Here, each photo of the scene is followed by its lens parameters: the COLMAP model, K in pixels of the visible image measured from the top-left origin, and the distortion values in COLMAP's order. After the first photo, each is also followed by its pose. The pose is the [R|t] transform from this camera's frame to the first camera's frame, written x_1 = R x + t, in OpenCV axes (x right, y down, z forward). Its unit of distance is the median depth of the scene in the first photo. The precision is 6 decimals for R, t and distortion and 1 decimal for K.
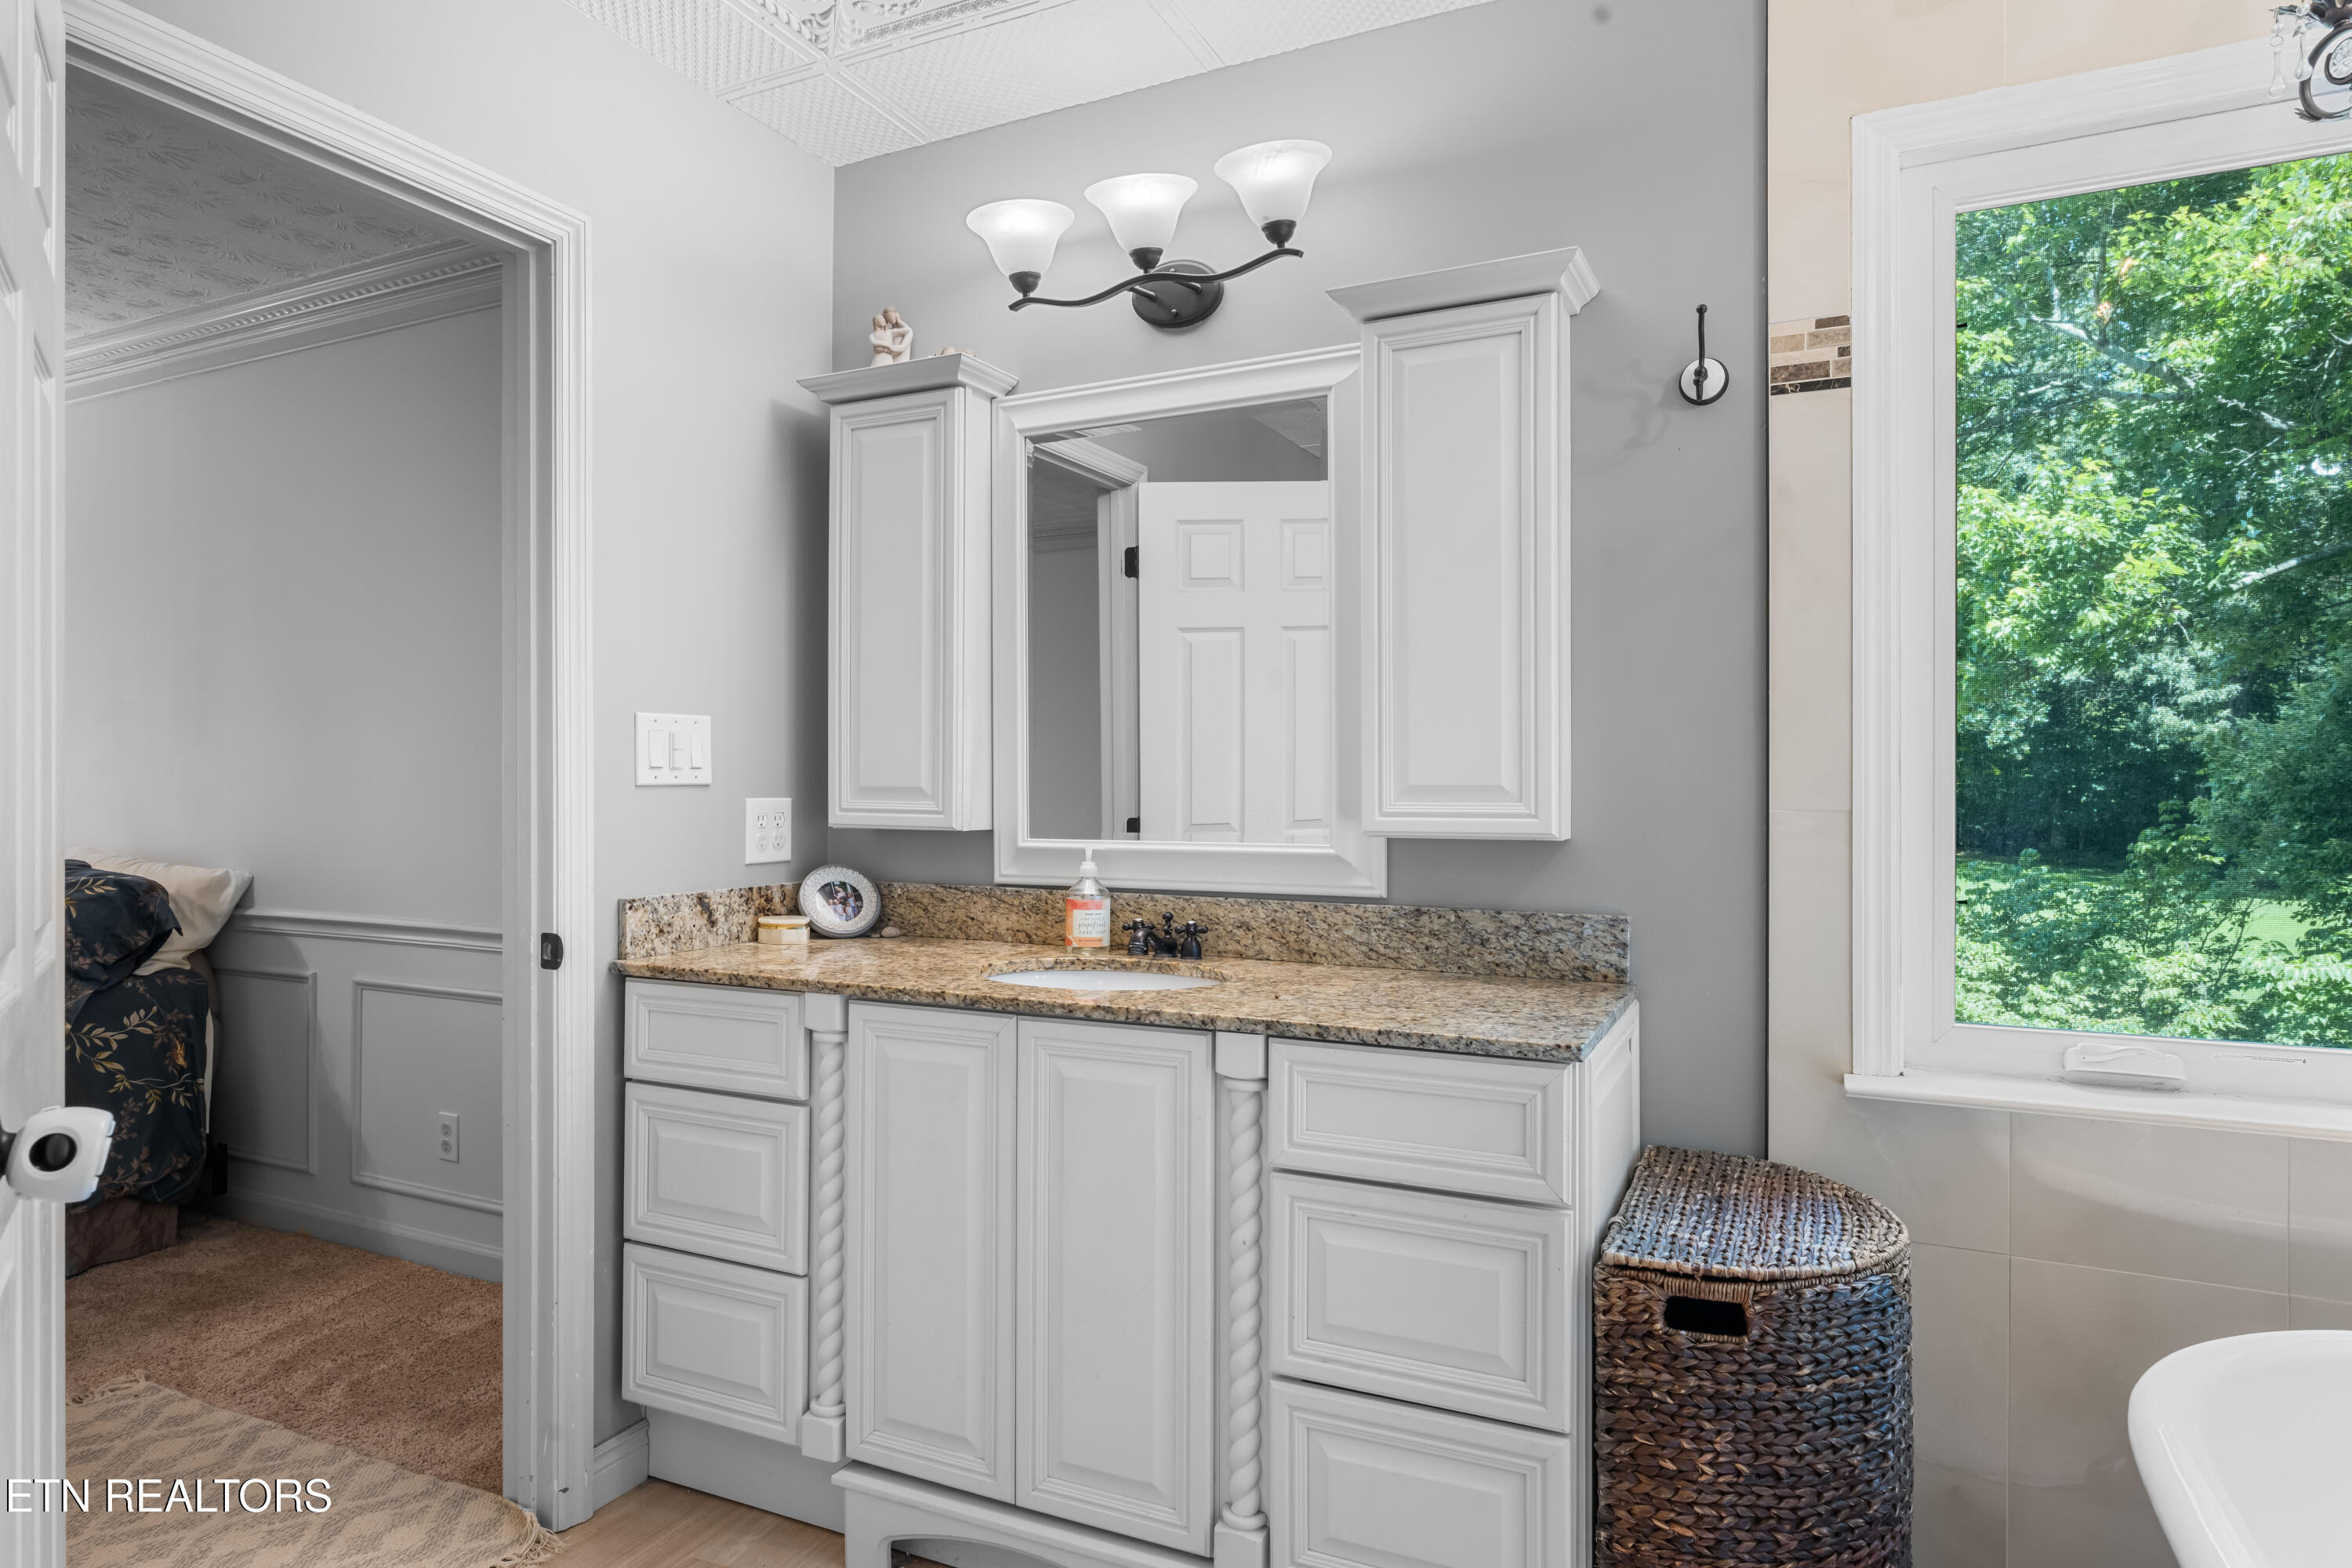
lens RADIAL K [[1349.1, 0, 1178.7], [0, 1349.1, 784.0], [0, 0, 1]] dist [-0.001086, 0.002036]
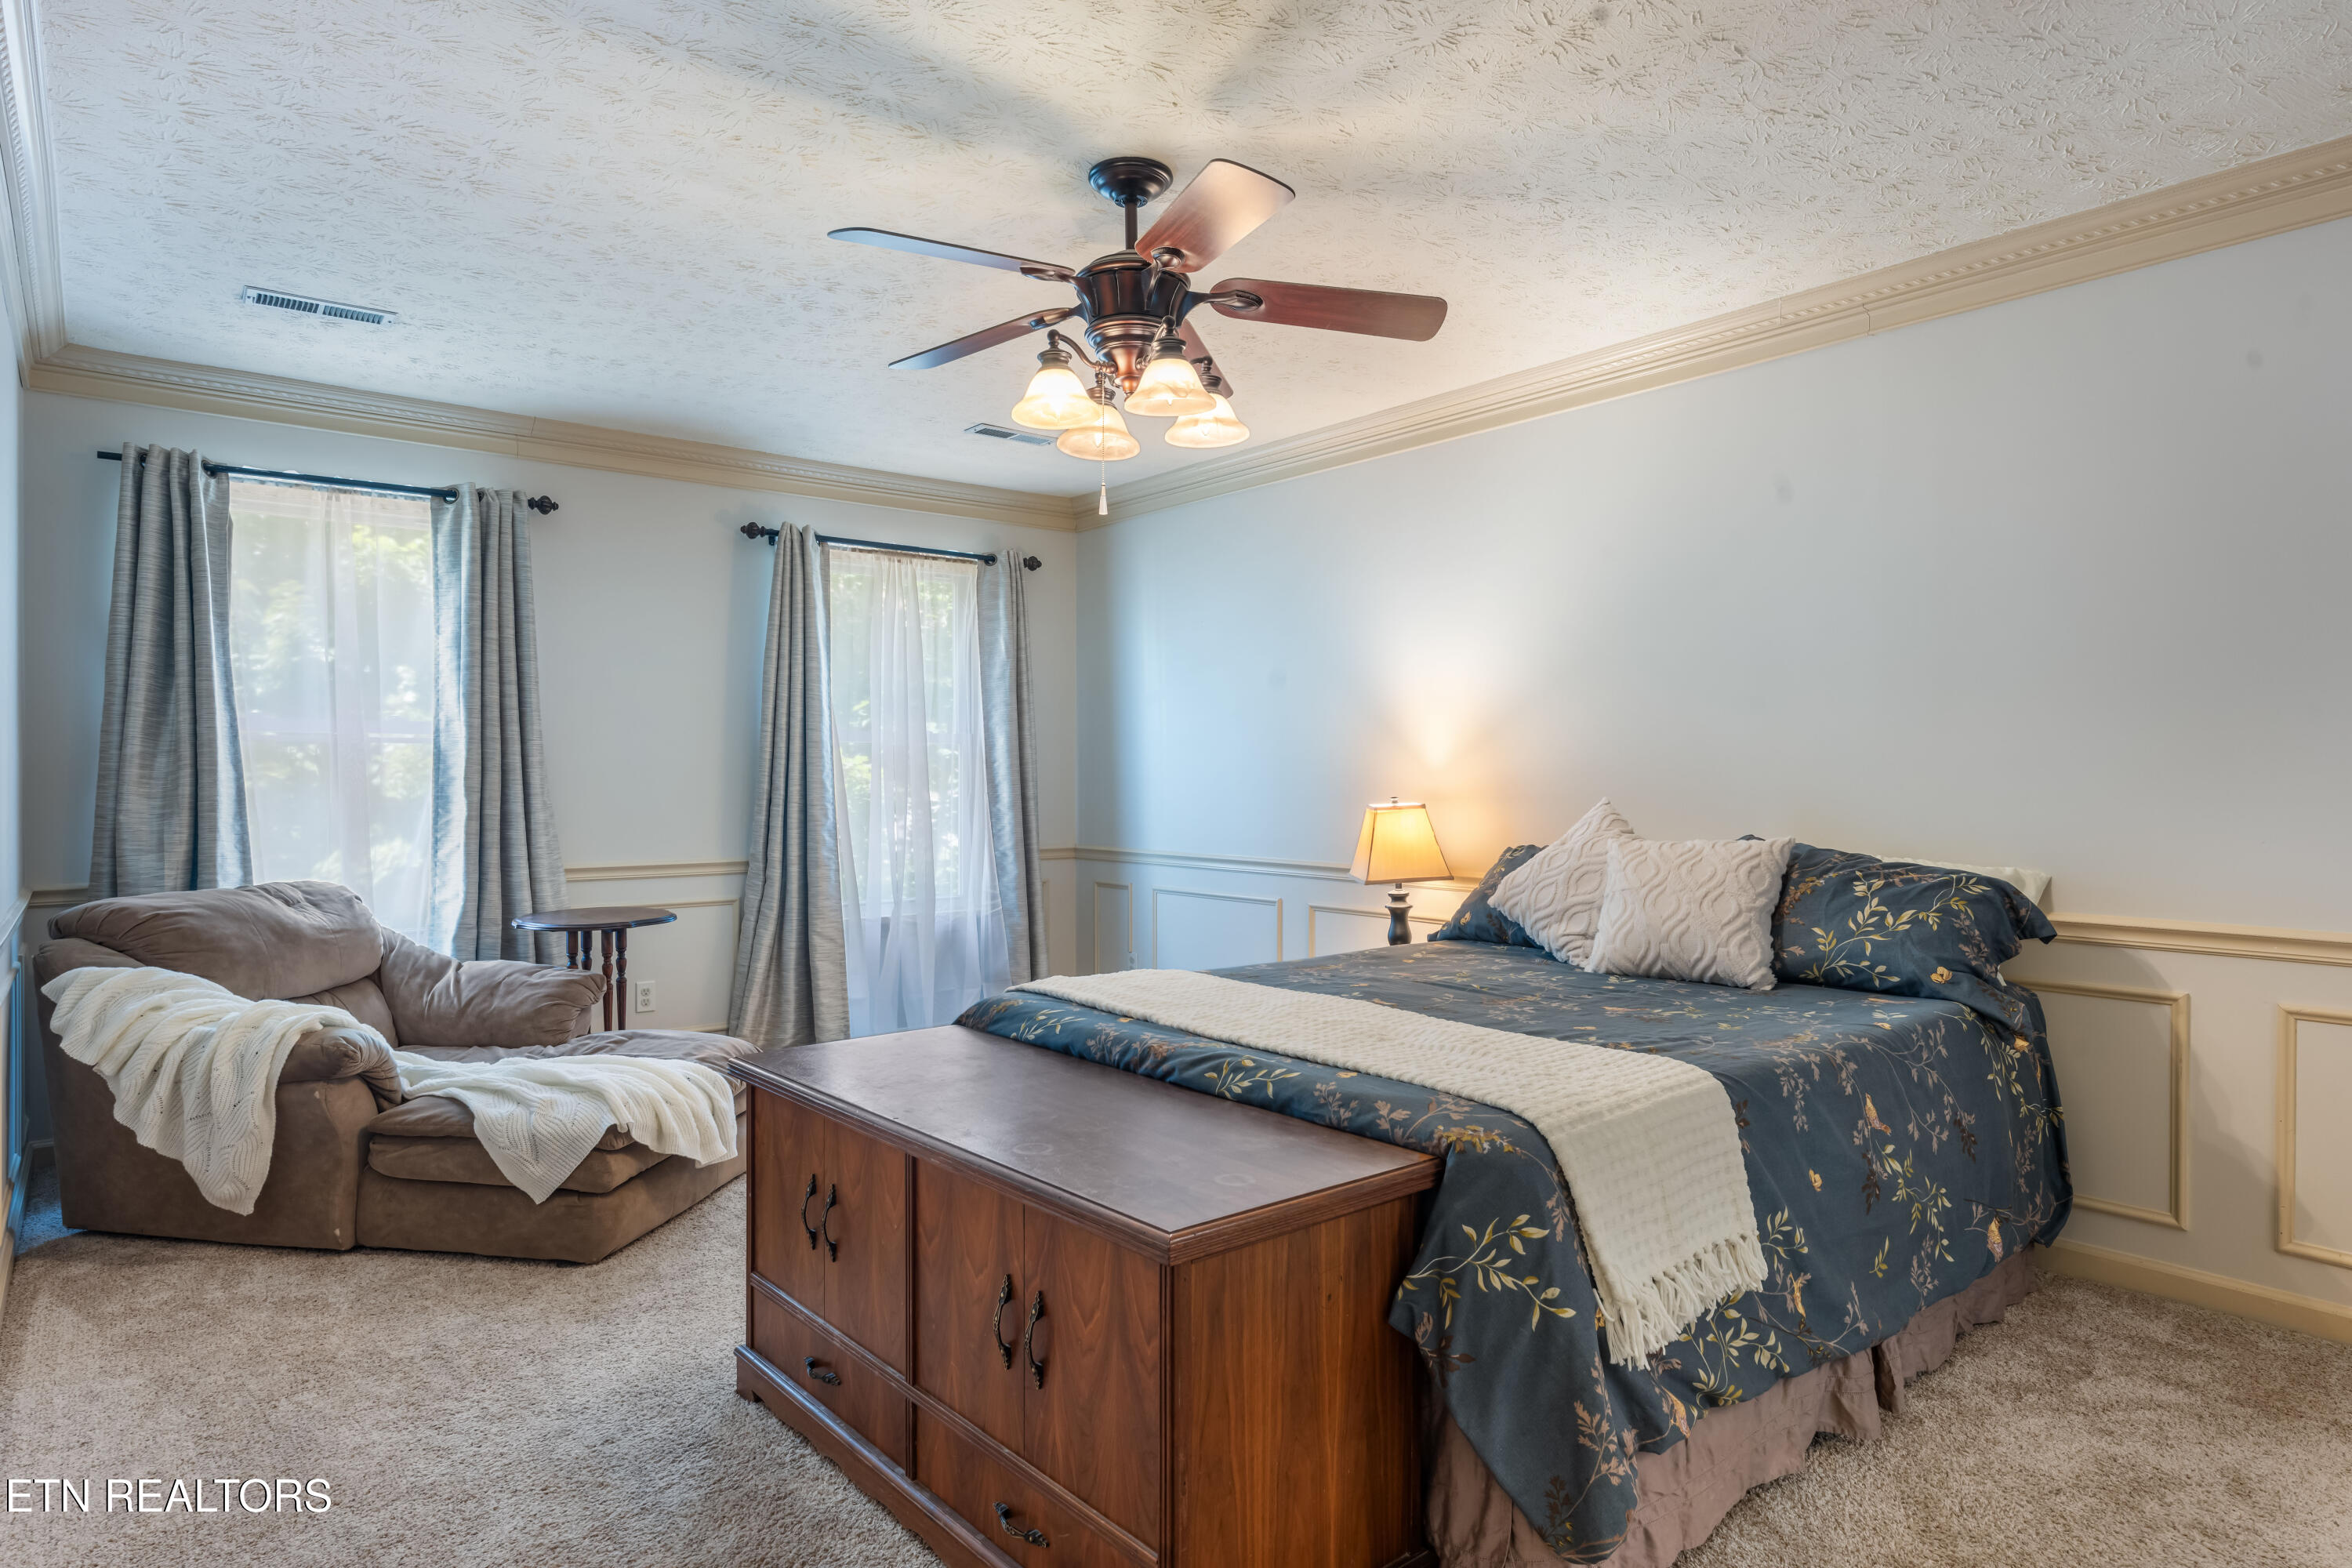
lens RADIAL K [[1349.1, 0, 1177.0], [0, 1349.1, 781.0], [0, 0, 1]] dist [-0.001086, 0.002036]
pose [[0.904588, -0.001274, -0.426284, -0.859977], [0.003223, 0.999987, 0.003850, 0.000594], [0.426274, -0.004856, 0.904581, -0.038919]]
